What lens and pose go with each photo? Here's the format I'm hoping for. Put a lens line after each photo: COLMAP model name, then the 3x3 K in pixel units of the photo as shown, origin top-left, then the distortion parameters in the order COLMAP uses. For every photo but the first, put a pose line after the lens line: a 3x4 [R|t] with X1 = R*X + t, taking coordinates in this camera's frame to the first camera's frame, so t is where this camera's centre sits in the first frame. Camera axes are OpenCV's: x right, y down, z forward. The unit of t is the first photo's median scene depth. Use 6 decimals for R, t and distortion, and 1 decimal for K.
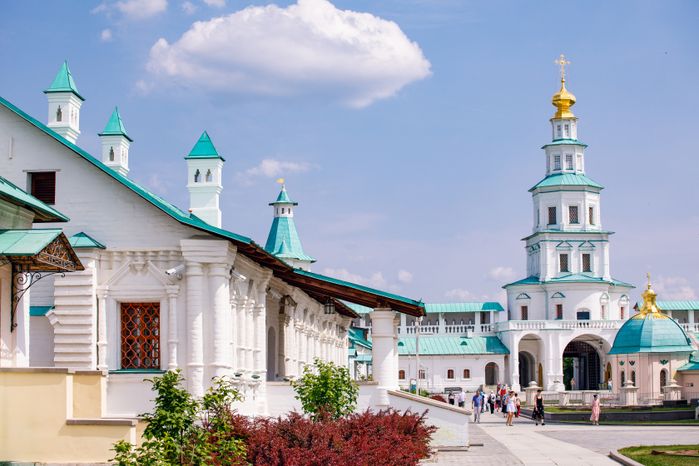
lens RADIAL K [[1434.7, 0, 349.5], [0, 1434.7, 233.0], [0, 0, 1]] dist [-0.335421, 0.047304]
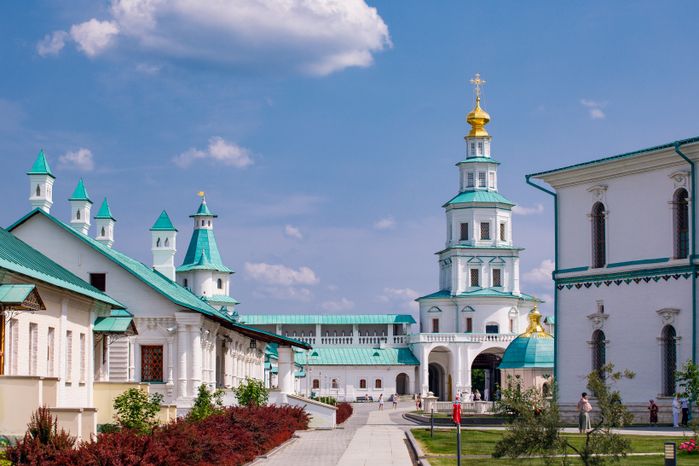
lens RADIAL K [[1608.4, 0, 349.5], [0, 1608.4, 233.0], [0, 0, 1]] dist [-0.237884, -0.086560]
pose [[0.998624, 0.013318, 0.050718, 0.000303], [-0.013604, 0.999893, 0.005287, -0.016717], [-0.050642, -0.005969, 0.998699, -0.163211]]
